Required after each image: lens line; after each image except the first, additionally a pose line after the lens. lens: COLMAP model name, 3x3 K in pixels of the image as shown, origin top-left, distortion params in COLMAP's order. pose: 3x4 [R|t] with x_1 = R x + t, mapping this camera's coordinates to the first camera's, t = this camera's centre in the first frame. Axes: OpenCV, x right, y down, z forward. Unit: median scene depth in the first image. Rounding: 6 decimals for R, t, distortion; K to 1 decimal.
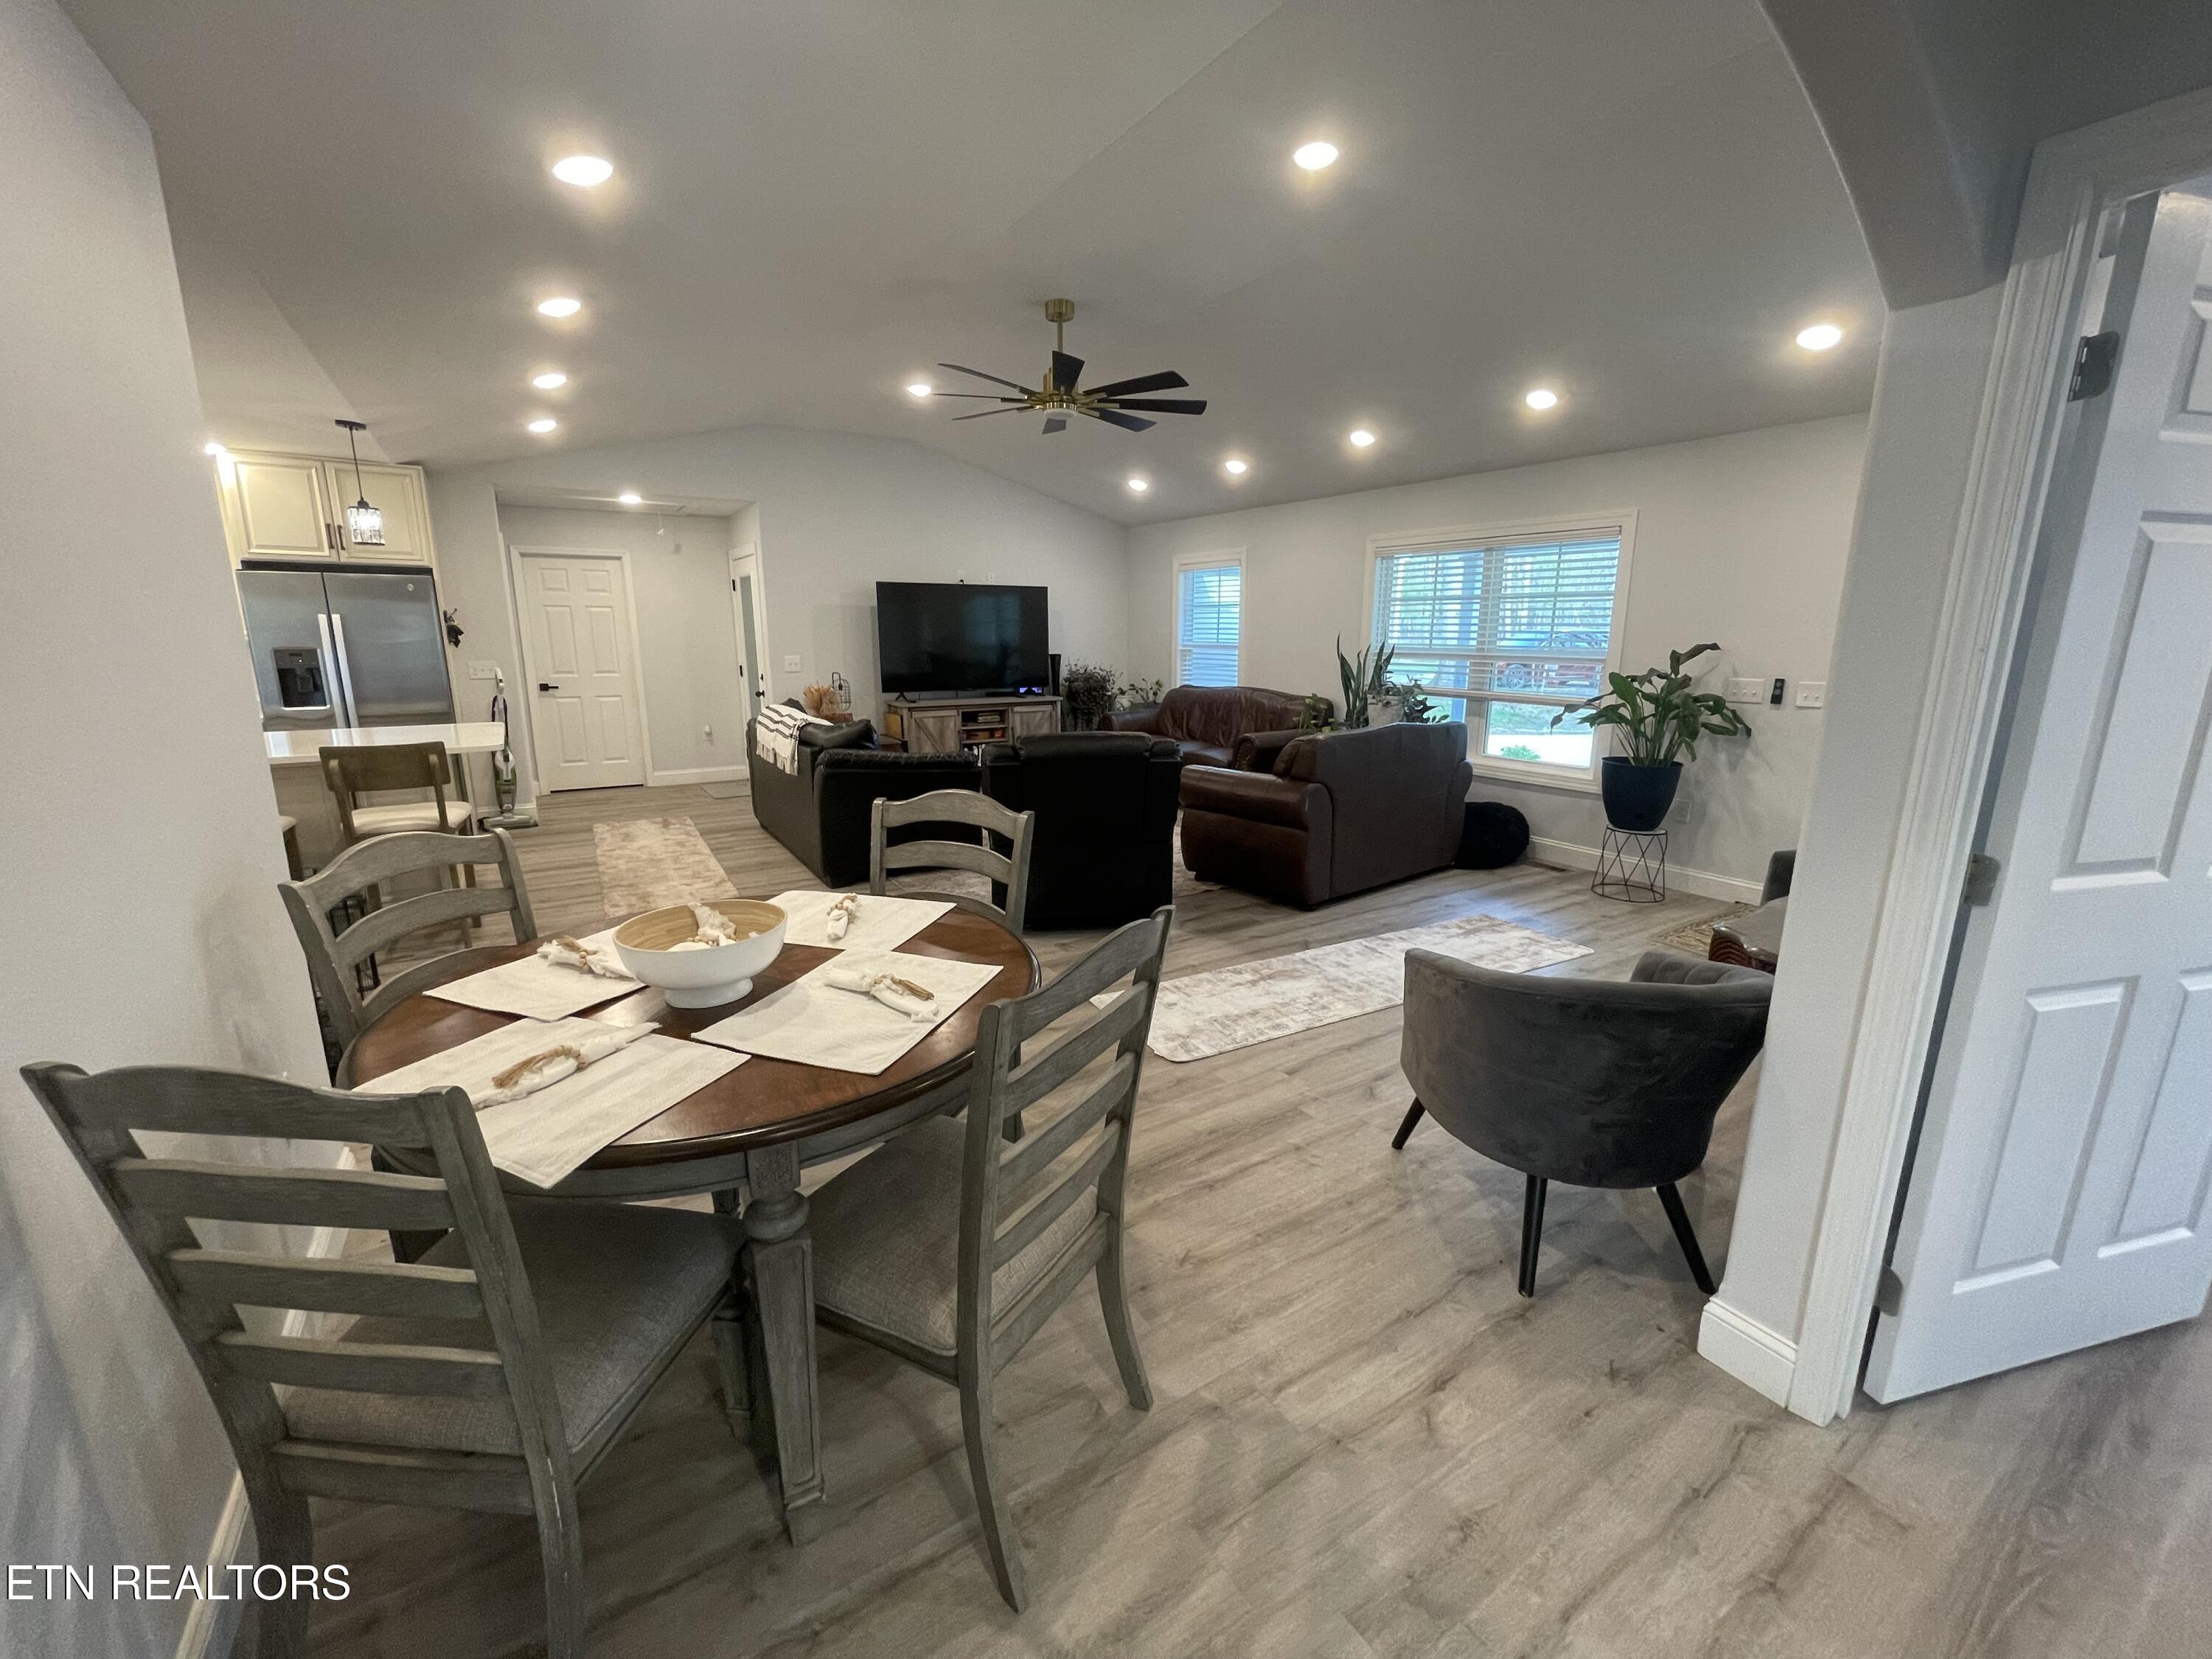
lens RADIAL K [[898.1, 0, 1108.6], [0, 898.1, 824.2], [0, 0, 1]] dist [-0.003024, 0.001080]
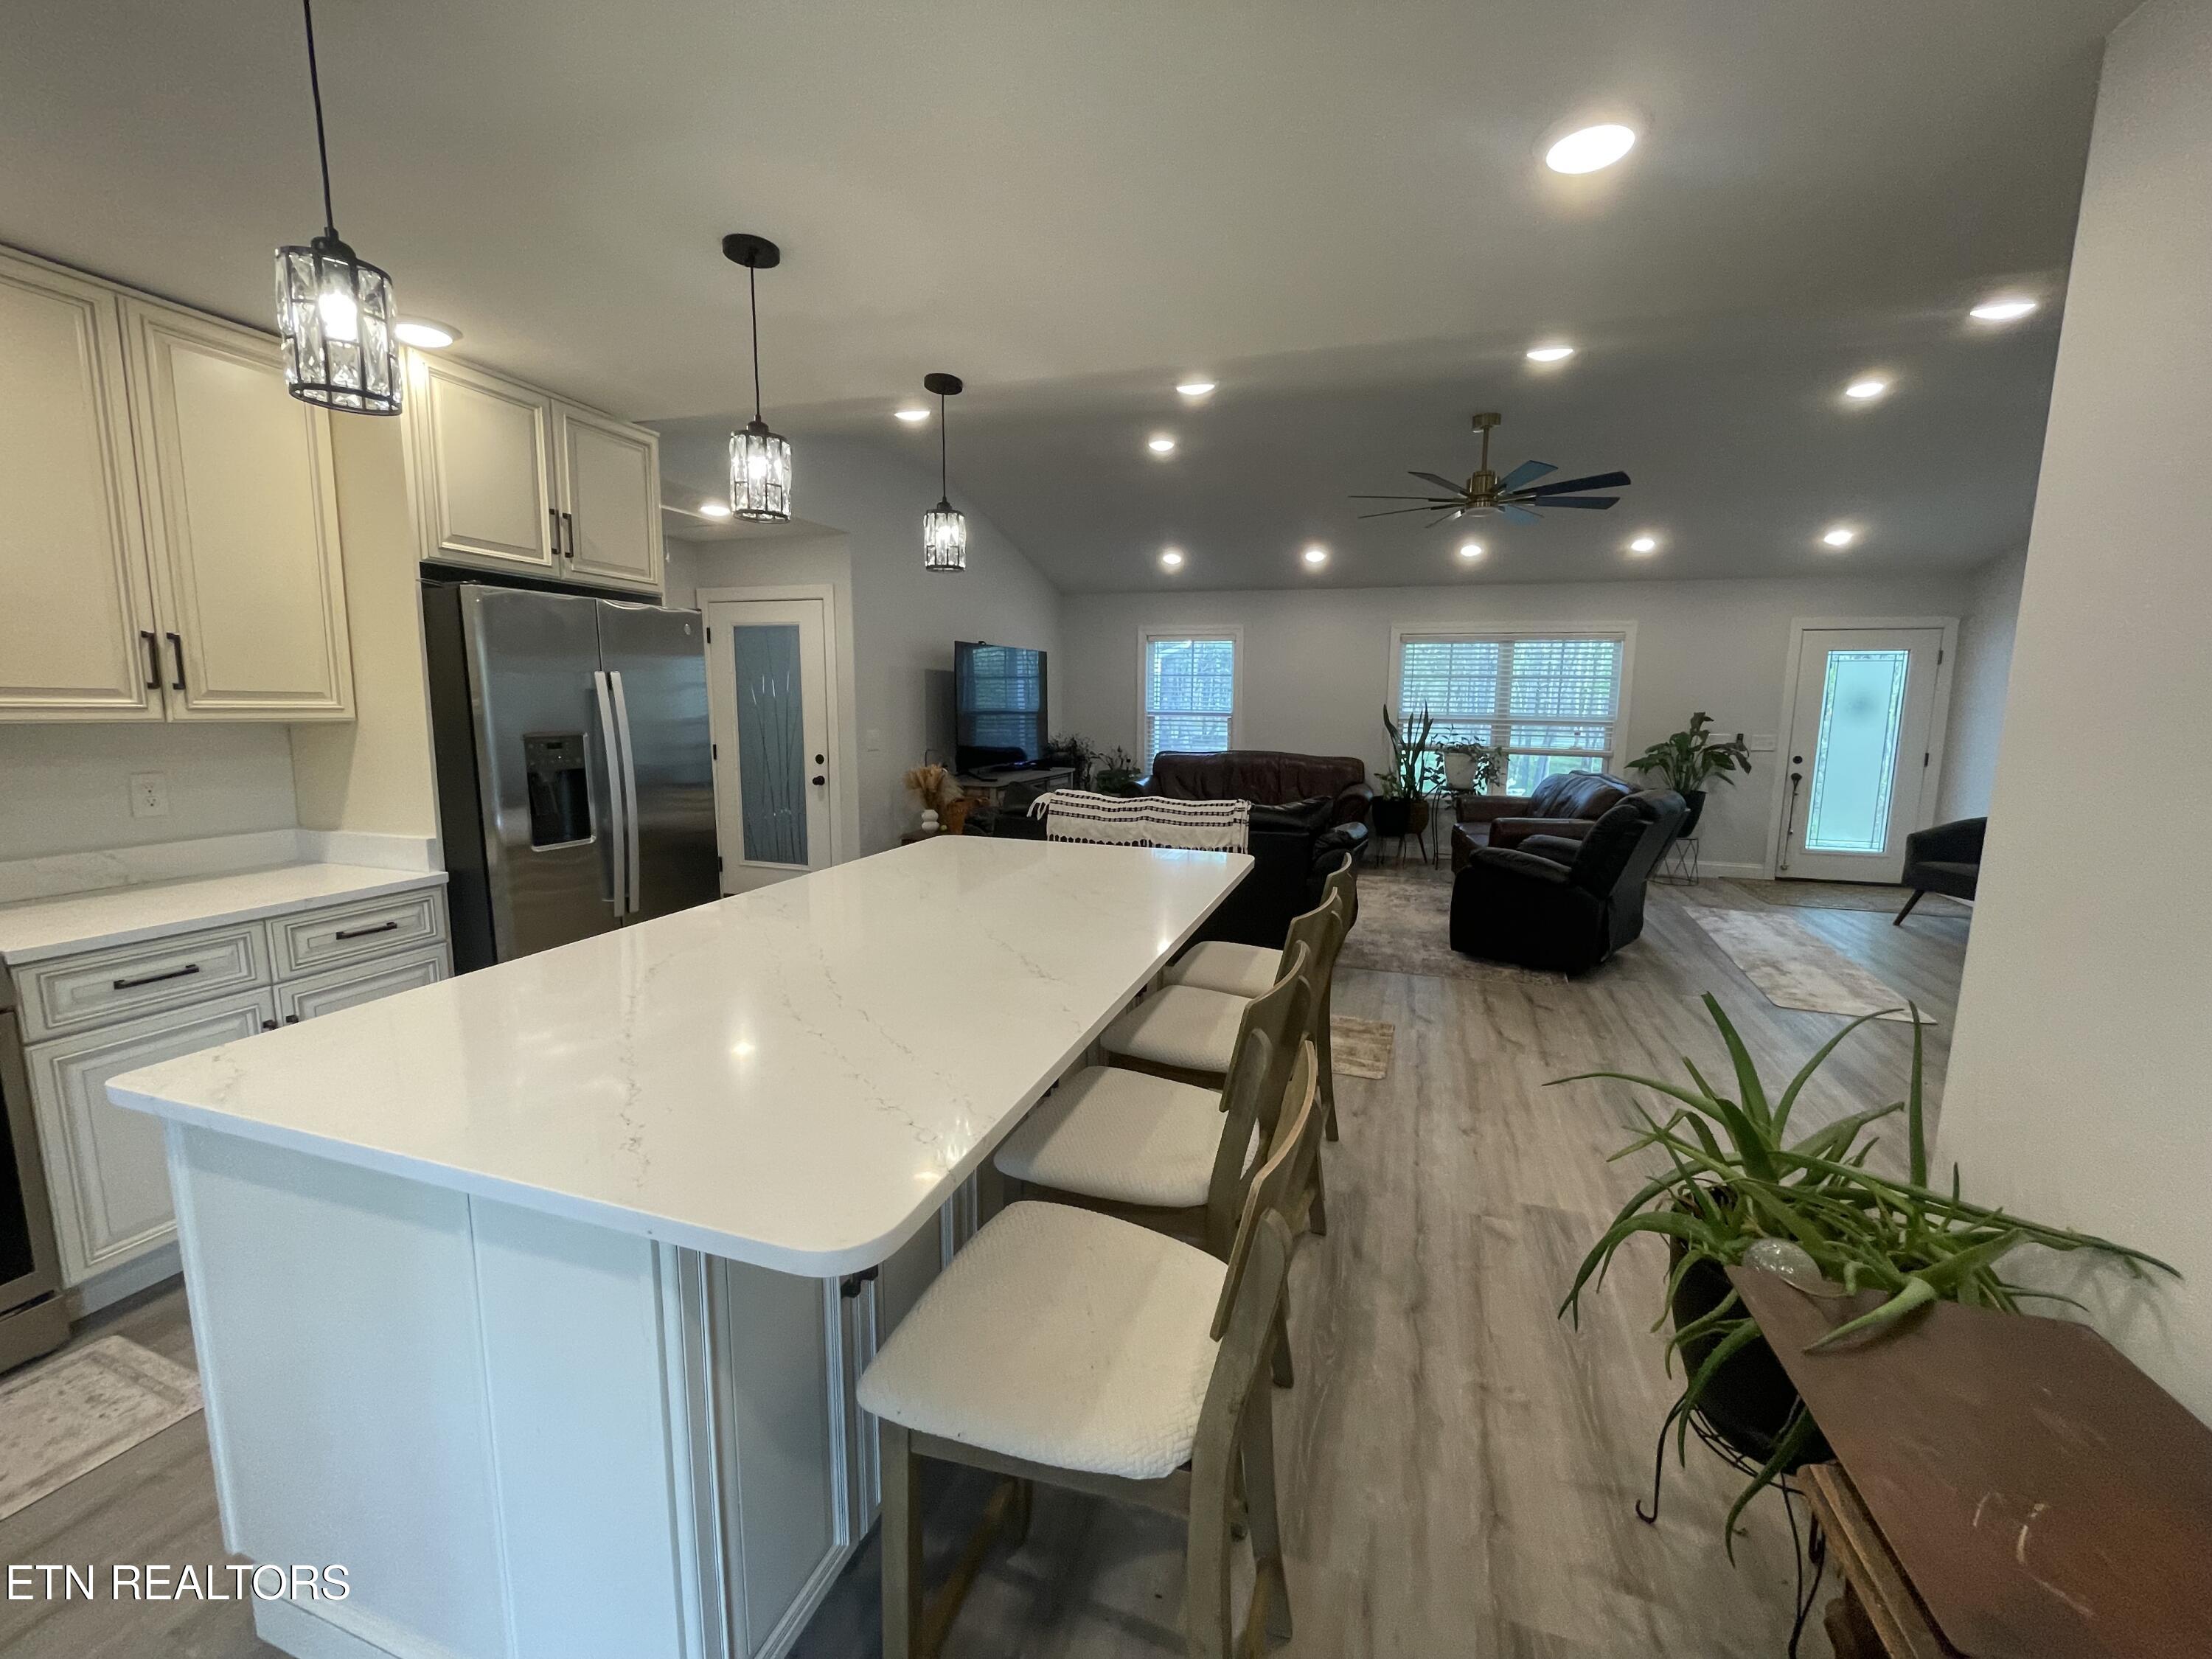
lens RADIAL K [[898.1, 0, 1106.8], [0, 898.1, 825.0], [0, 0, 1]] dist [-0.003024, 0.001080]
pose [[0.783153, -0.083138, 0.616247, -0.996718], [0.124573, 0.991908, -0.024494, -0.089724], [-0.609224, 0.095950, 0.787172, 0.390986]]
